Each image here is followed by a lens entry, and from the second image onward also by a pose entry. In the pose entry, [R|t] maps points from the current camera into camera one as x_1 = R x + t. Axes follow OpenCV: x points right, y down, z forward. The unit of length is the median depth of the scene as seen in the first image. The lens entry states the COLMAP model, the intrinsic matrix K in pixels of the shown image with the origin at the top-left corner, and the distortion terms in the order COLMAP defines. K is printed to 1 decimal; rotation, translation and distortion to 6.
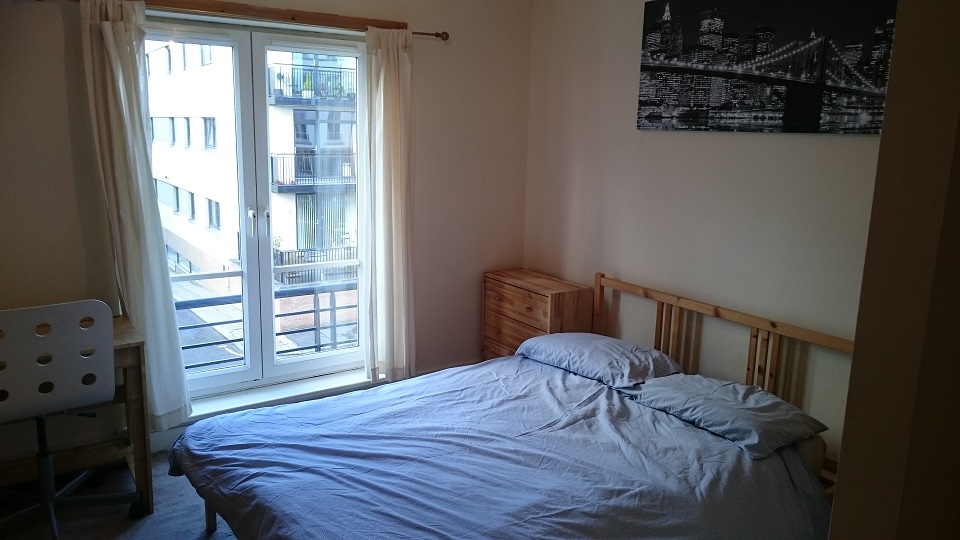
lens RADIAL K [[704.7, 0, 479.3], [0, 704.7, 253.7], [0, 0, 1]] dist [0.000502, 0.000968]
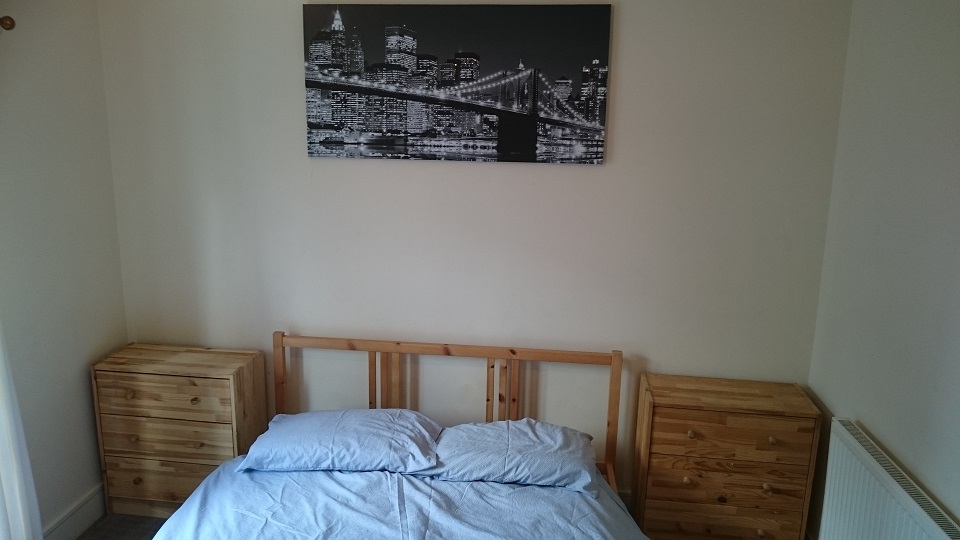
lens RADIAL K [[704.7, 0, 479.3], [0, 704.7, 253.7], [0, 0, 1]] dist [0.000502, 0.000968]
pose [[0.661698, -0.159948, 0.732511, -0.322563], [0.129731, 0.986669, 0.098254, -0.139634], [-0.738462, 0.030015, 0.673627, 0.340193]]
